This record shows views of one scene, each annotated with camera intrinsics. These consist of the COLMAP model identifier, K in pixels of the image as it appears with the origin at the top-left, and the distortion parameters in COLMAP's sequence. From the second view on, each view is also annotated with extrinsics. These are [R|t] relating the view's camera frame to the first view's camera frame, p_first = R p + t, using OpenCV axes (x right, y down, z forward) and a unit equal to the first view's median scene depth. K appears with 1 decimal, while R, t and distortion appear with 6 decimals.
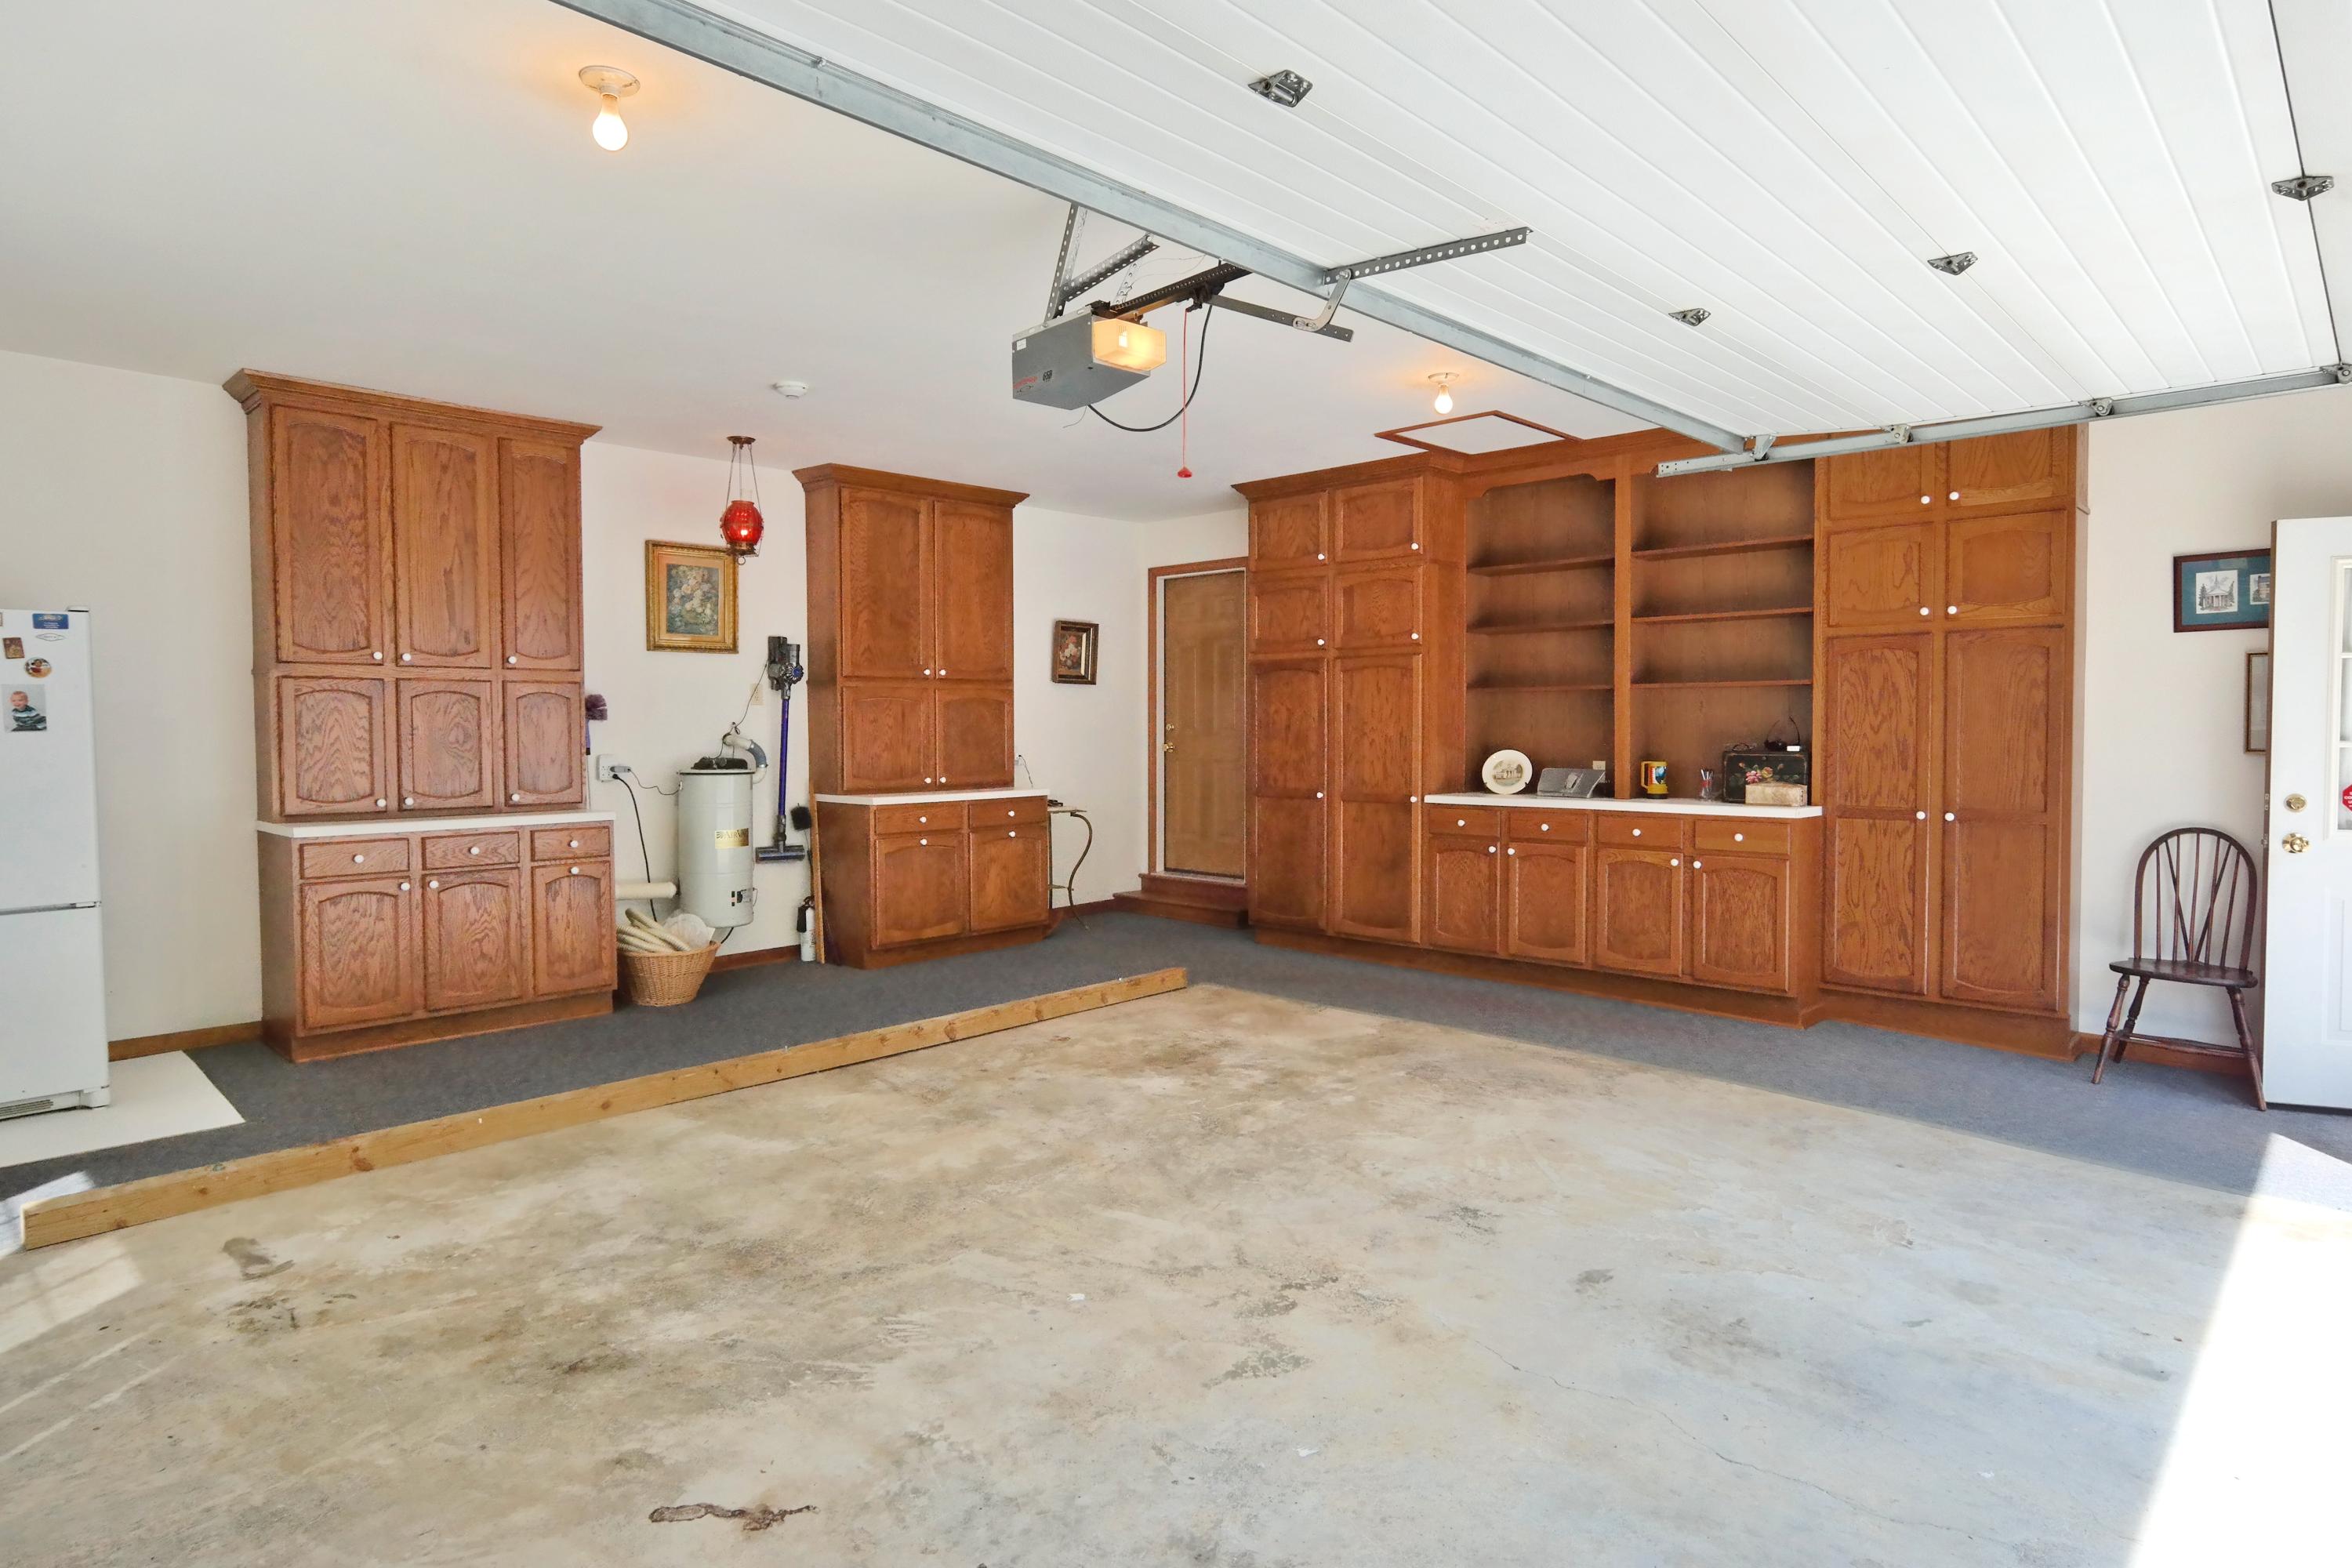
lens RADIAL K [[1263.3, 0, 1176.0], [0, 1263.3, 784.0], [0, 0, 1]] dist [-0.019736, 0.015126]
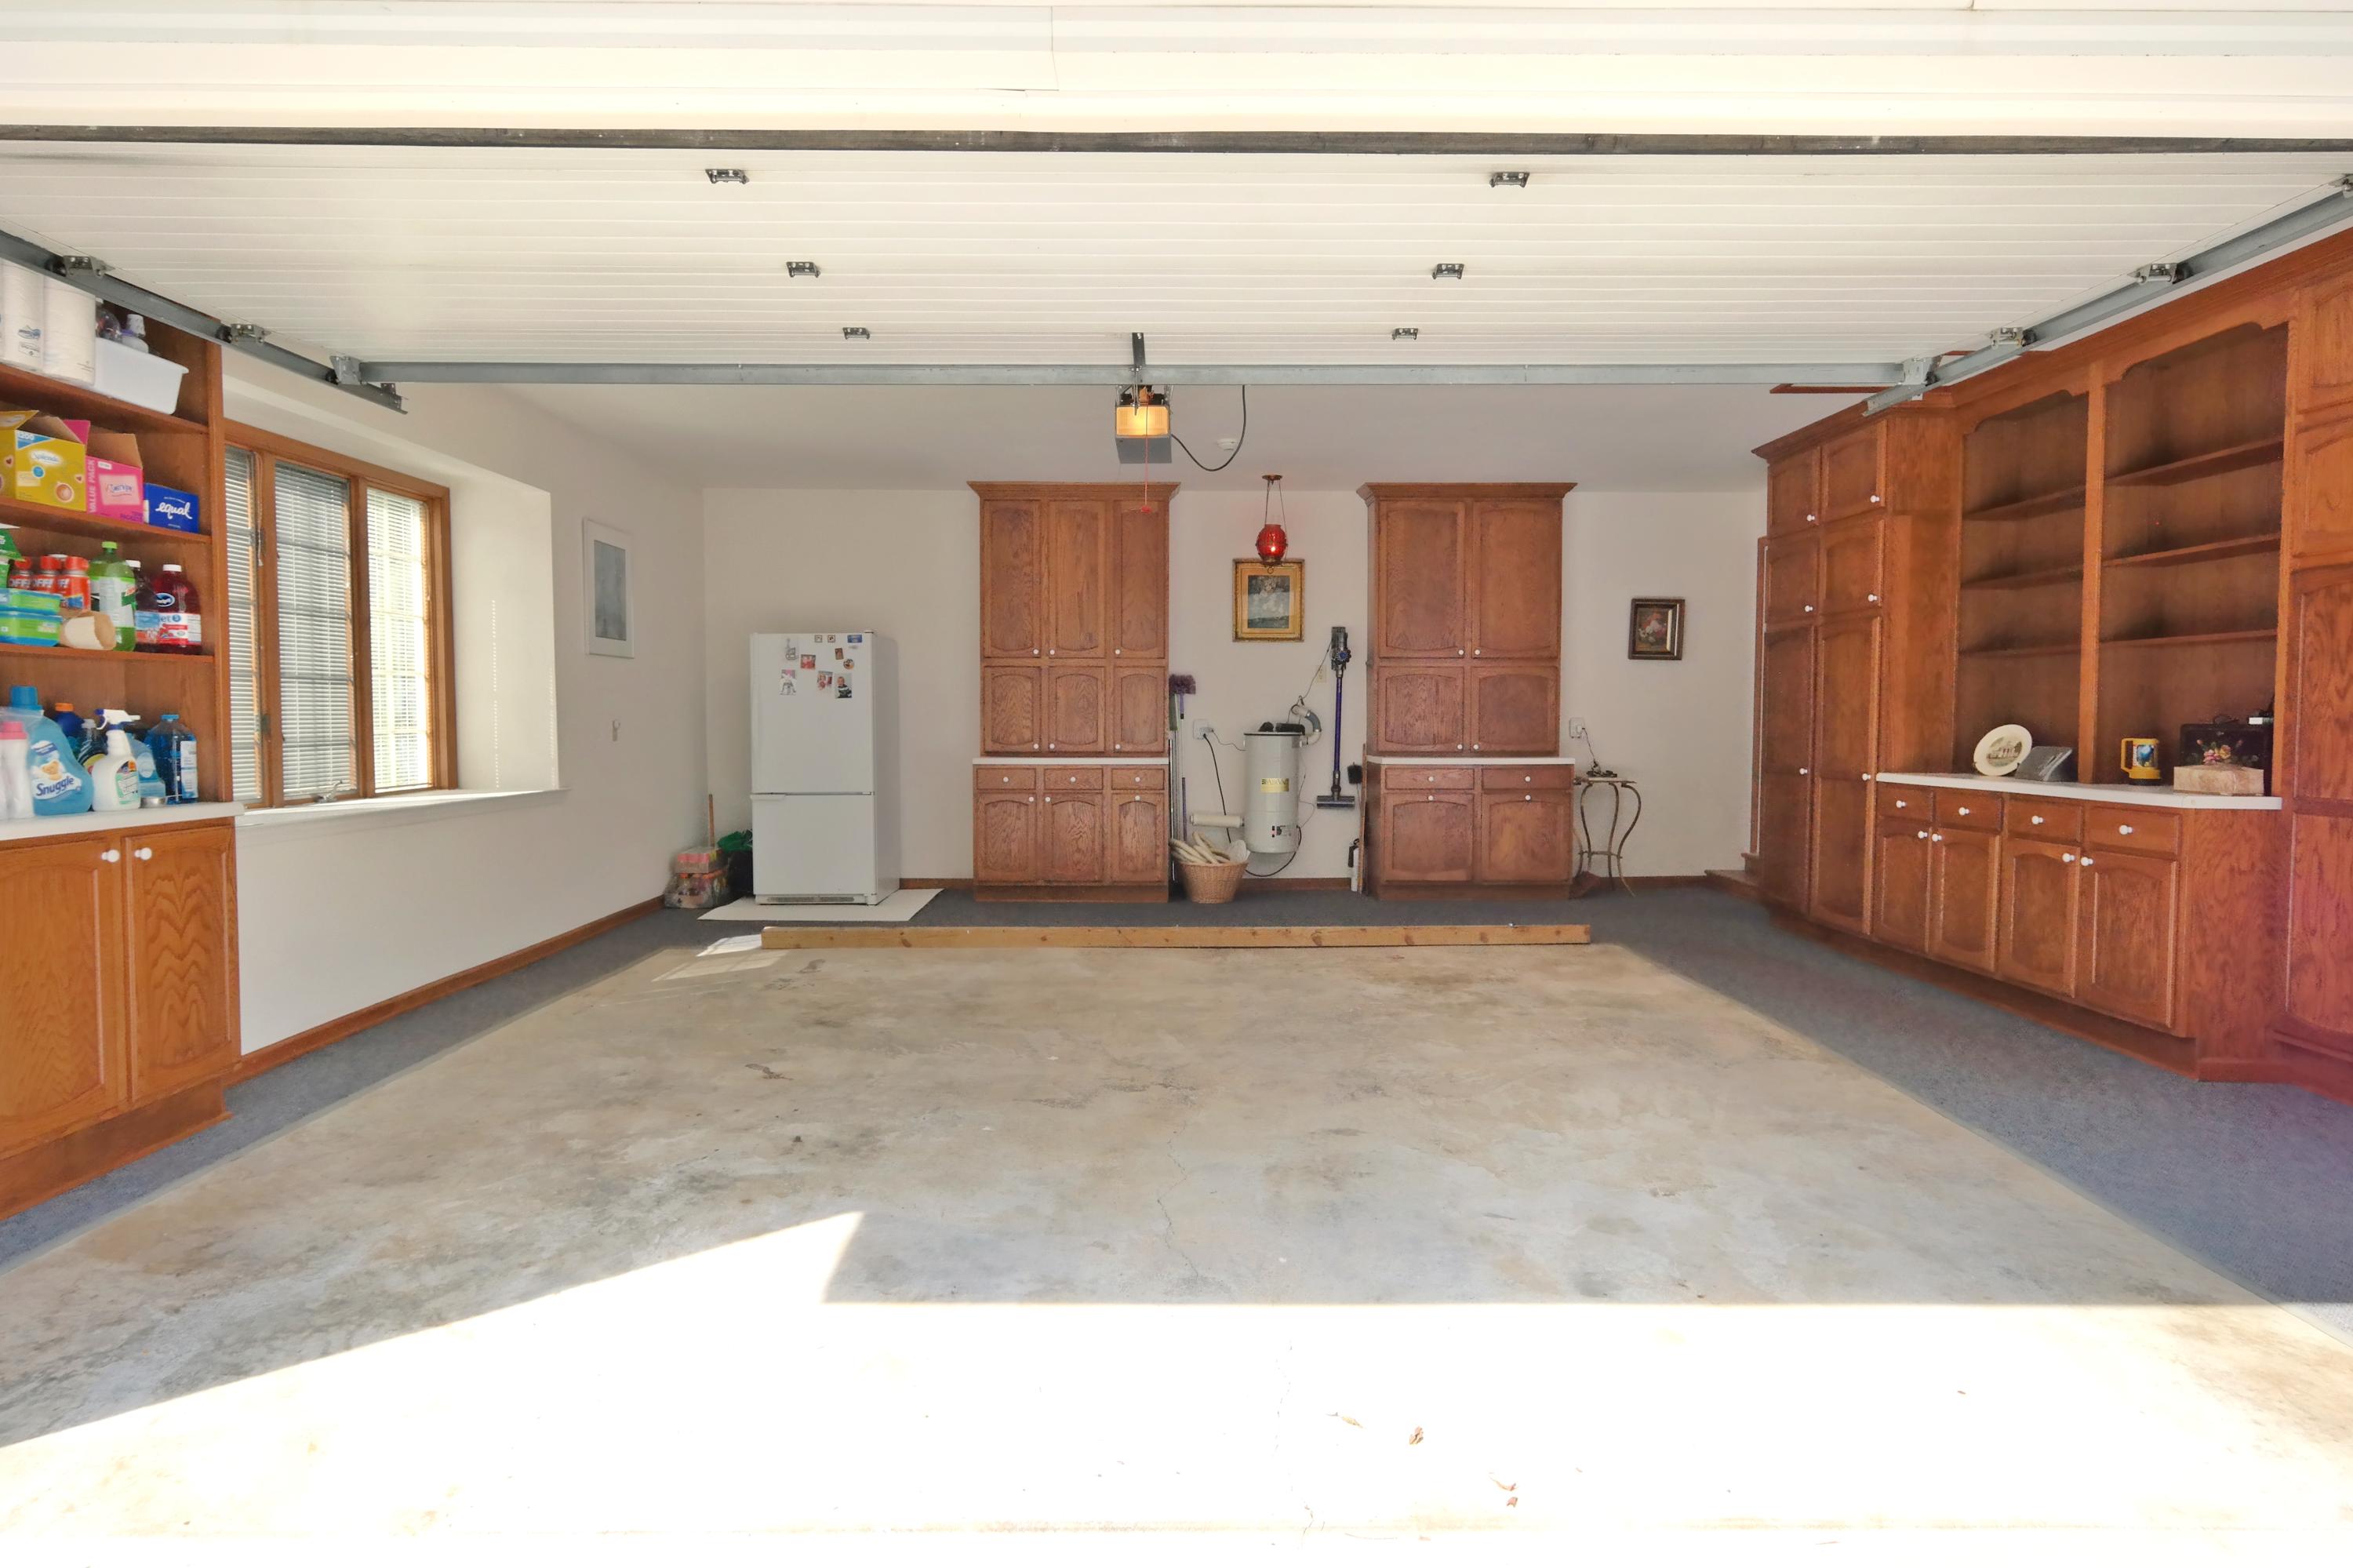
lens RADIAL K [[1263.9, 0, 1176.5], [0, 1263.9, 784.0], [0, 0, 1]] dist [-0.019736, 0.015126]
pose [[0.713651, 0.044028, -0.699116, 0.520880], [-0.036580, 0.999003, 0.025573, 0.013470], [0.699545, 0.007323, 0.714551, 0.001663]]
